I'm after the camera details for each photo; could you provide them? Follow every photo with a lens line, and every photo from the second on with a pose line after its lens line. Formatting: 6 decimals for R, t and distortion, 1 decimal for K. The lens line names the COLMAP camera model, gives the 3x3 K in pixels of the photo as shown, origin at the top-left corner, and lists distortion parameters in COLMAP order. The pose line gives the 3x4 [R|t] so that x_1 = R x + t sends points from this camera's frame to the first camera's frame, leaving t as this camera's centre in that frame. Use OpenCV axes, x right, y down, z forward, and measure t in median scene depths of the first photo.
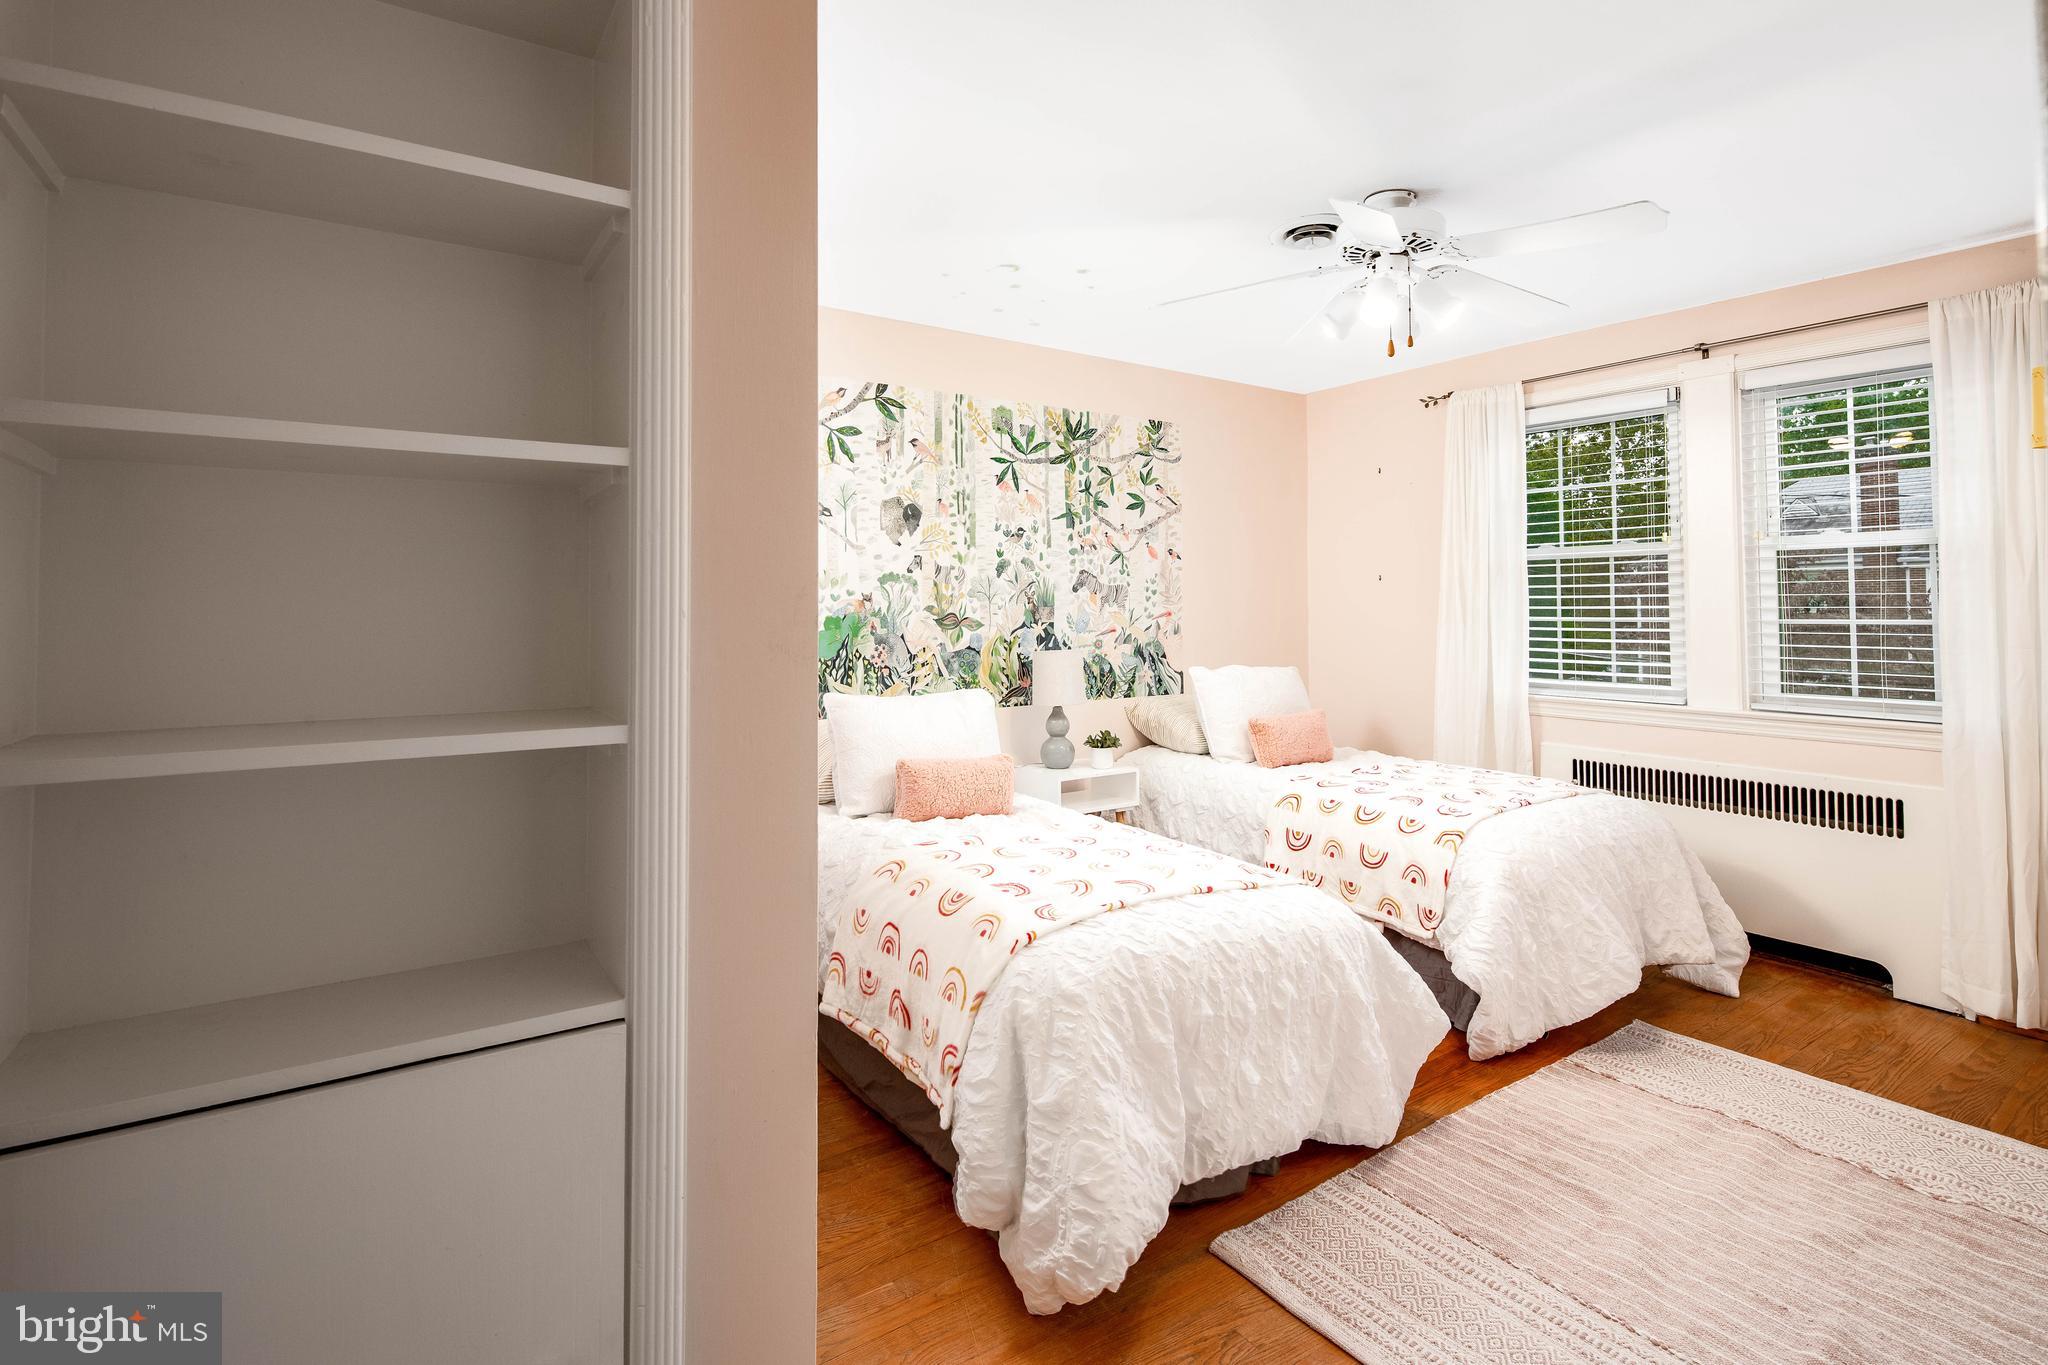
lens RADIAL K [[1009.8, 0, 1025.5], [0, 1009.8, 576.9], [0, 0, 1]] dist [0.006045, -0.005655]
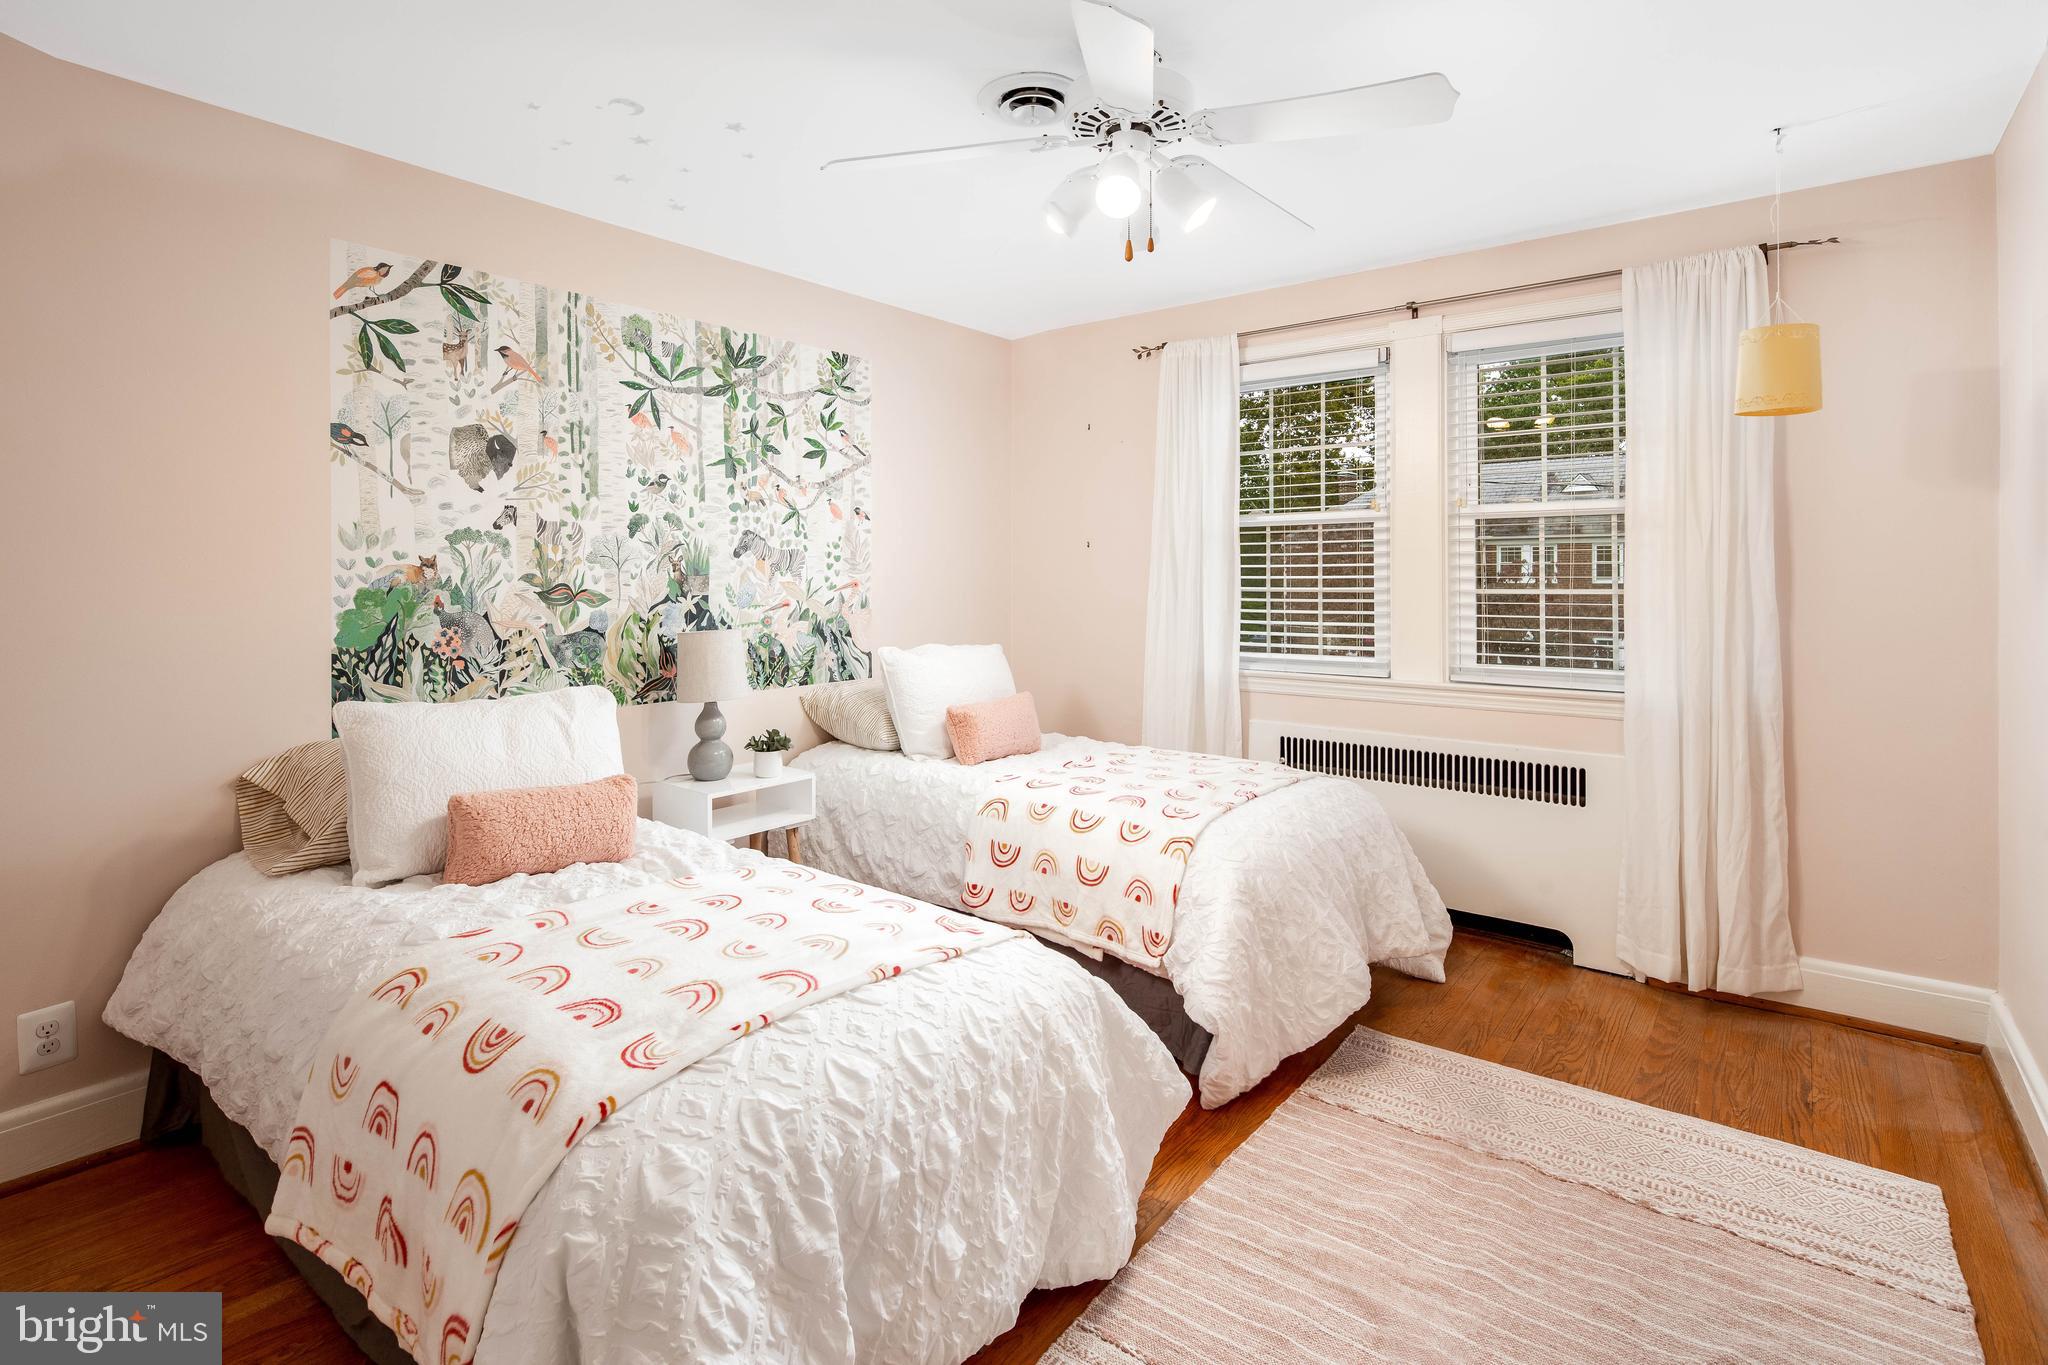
lens RADIAL K [[1009.8, 0, 1037.0], [0, 1009.8, 574.5], [0, 0, 1]] dist [0.006045, -0.005655]
pose [[0.952347, 0.001602, 0.305013, 0.033351], [-0.009932, 0.999619, 0.025761, 0.005808], [-0.304855, -0.027563, 0.952000, 0.170147]]
